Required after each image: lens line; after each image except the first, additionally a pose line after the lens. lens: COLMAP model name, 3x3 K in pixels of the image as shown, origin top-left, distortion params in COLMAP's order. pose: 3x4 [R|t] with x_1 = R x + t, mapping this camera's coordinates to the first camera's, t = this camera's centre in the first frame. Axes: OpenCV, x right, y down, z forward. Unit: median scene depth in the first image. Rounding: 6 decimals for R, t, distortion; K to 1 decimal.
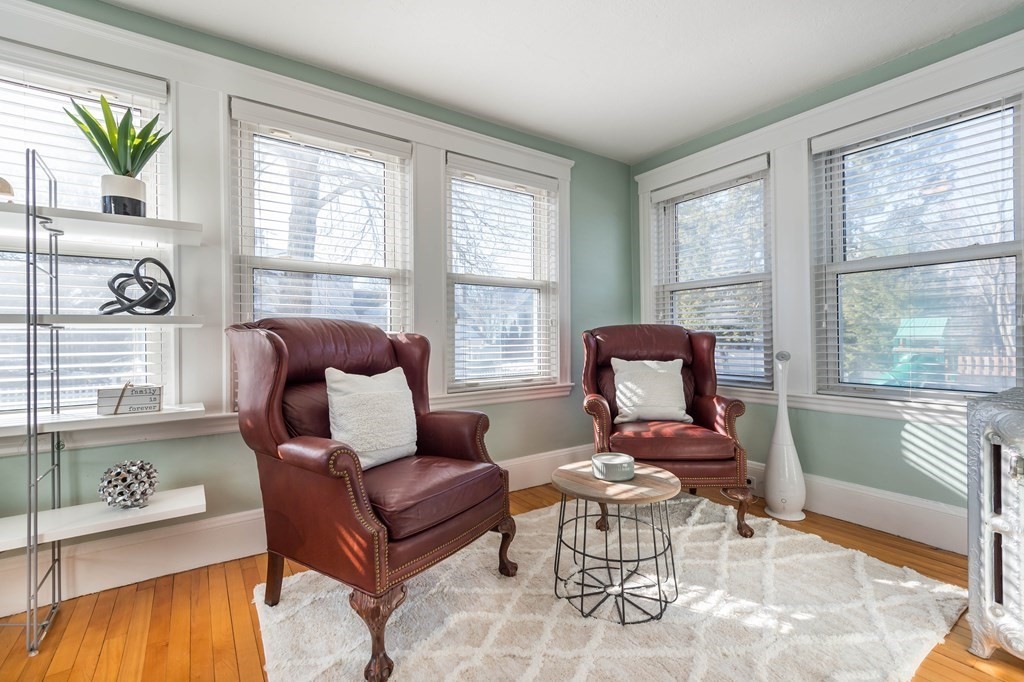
lens RADIAL K [[448.7, 0, 513.4], [0, 448.7, 337.3], [0, 0, 1]] dist [0.015137, -0.000431]
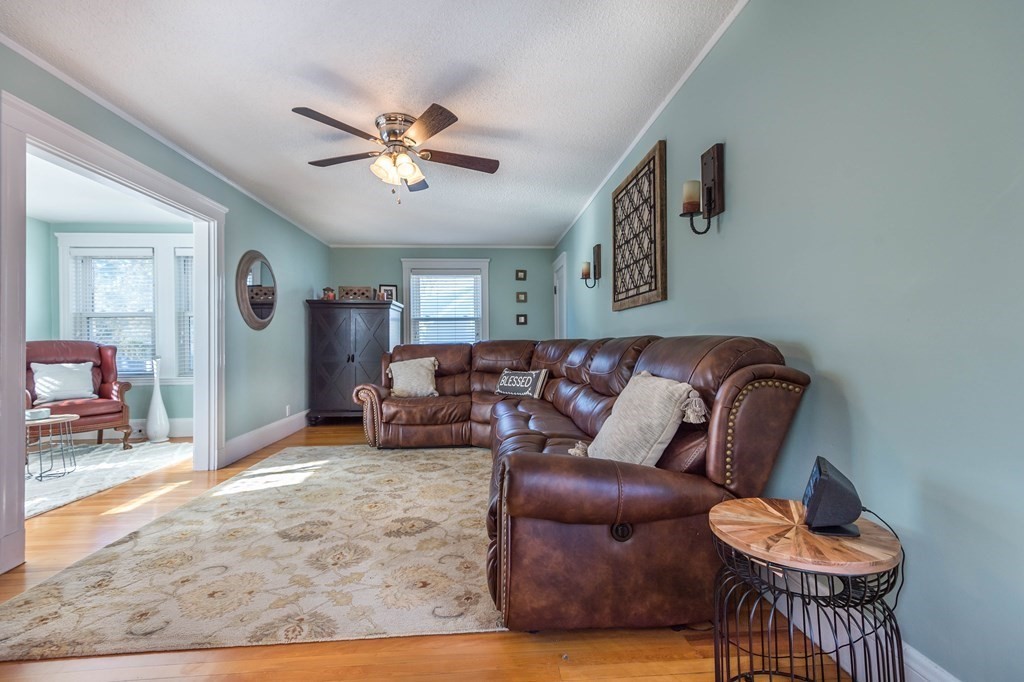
lens RADIAL K [[461.6, 0, 512.9], [0, 461.6, 337.0], [0, 0, 1]] dist [0.002656, 0.000345]
pose [[0.503778, 0.015345, 0.863697, -0.364155], [0.009903, 0.999674, -0.023537, 0.014845], [-0.863776, 0.020410, 0.503462, -1.378495]]
